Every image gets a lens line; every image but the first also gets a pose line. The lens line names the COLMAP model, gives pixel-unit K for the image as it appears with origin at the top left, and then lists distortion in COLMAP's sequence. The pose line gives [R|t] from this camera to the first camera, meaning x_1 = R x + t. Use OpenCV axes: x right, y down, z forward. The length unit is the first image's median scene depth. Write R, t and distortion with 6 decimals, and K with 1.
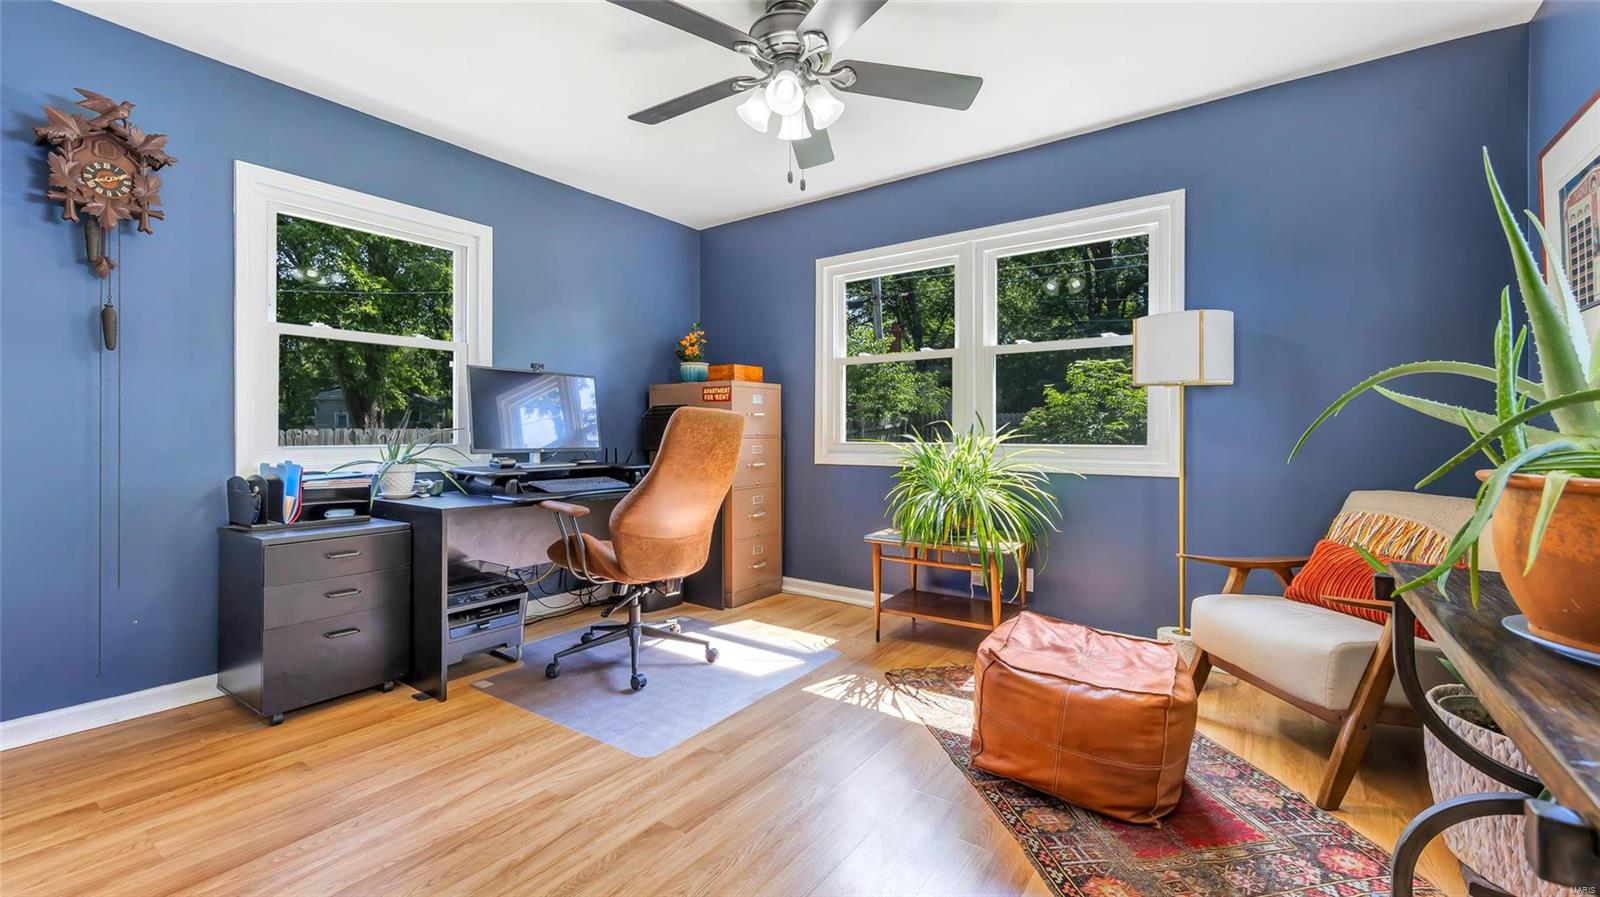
lens RADIAL K [[651.3, 0, 816.8], [0, 651.3, 426.8], [0, 0, 1]] dist [0.004191, -0.000566]
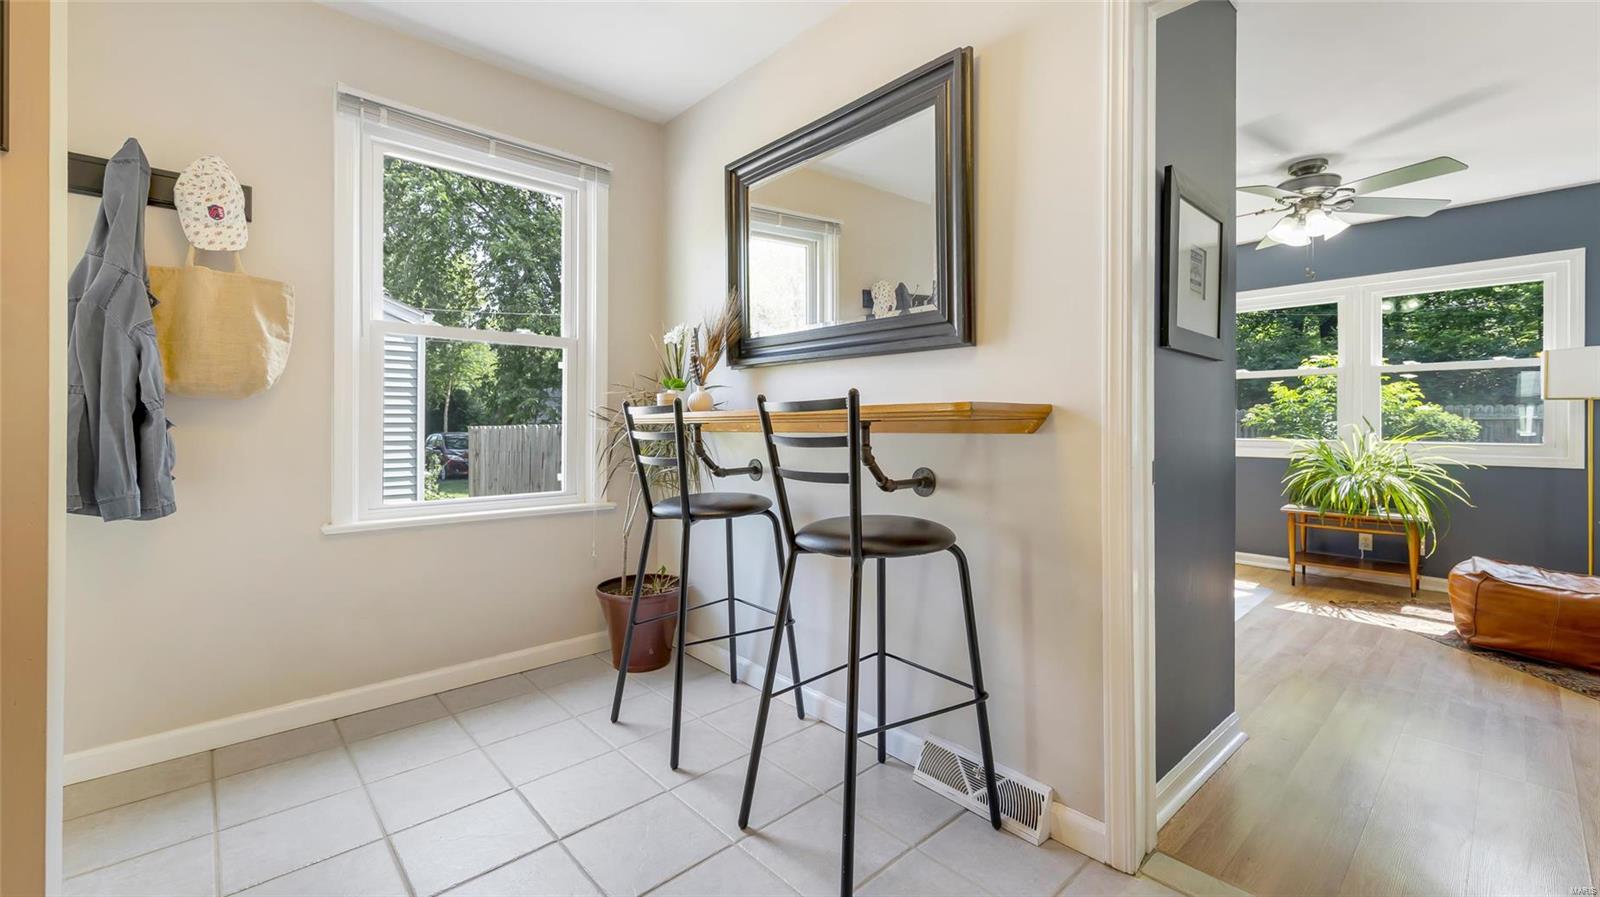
lens RADIAL K [[651.3, 0, 786.2], [0, 651.3, 417.1], [0, 0, 1]] dist [0.004191, -0.000566]
pose [[0.973453, 0.002323, -0.228875, -0.656376], [-0.003596, 0.999980, -0.005147, -0.012582], [0.228859, 0.005833, 0.973442, -0.606923]]
